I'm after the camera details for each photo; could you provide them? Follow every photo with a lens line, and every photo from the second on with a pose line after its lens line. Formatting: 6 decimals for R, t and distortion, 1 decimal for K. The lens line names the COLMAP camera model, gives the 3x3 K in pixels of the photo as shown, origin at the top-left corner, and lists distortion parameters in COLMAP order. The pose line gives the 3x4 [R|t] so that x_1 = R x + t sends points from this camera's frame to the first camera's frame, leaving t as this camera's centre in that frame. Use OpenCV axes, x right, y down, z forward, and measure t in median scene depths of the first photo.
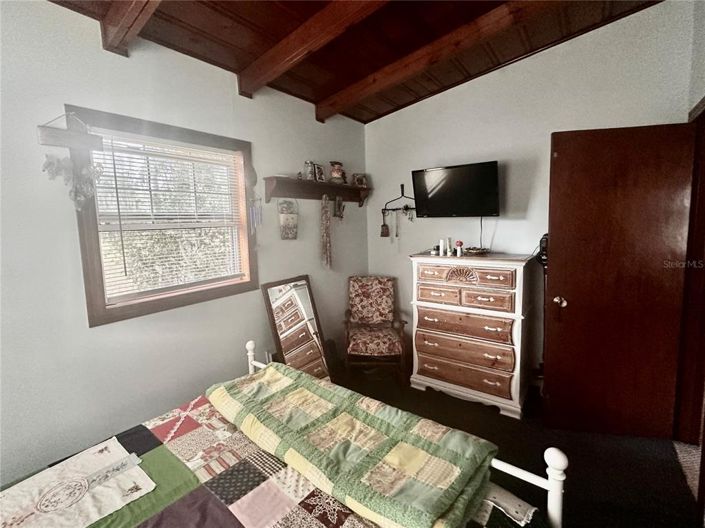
lens RADIAL K [[315.8, 0, 350.4], [0, 315.8, 257.4], [0, 0, 1]] dist [0.002852, 0.000220]
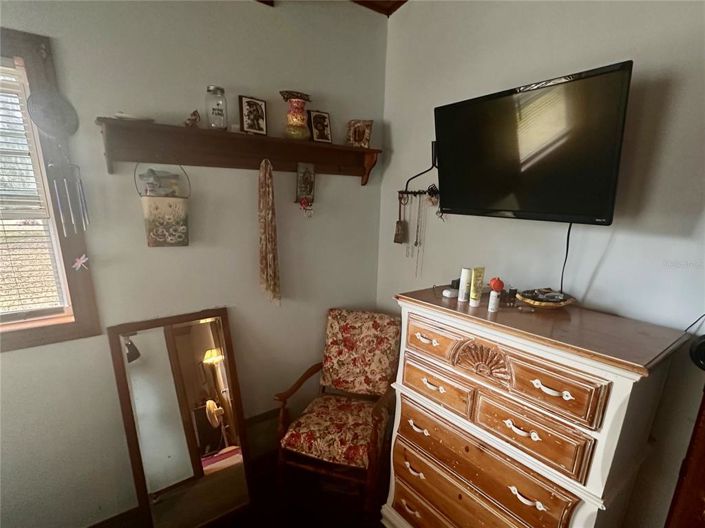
lens RADIAL K [[375.4, 0, 354.0], [0, 375.4, 325.1], [0, 0, 1]] dist [-0.002479, 0.000199]
pose [[0.965248, 0.119137, -0.232600, 0.251498], [-0.068270, 0.974089, 0.215615, -0.077093], [0.252261, -0.192242, 0.948371, 0.402041]]
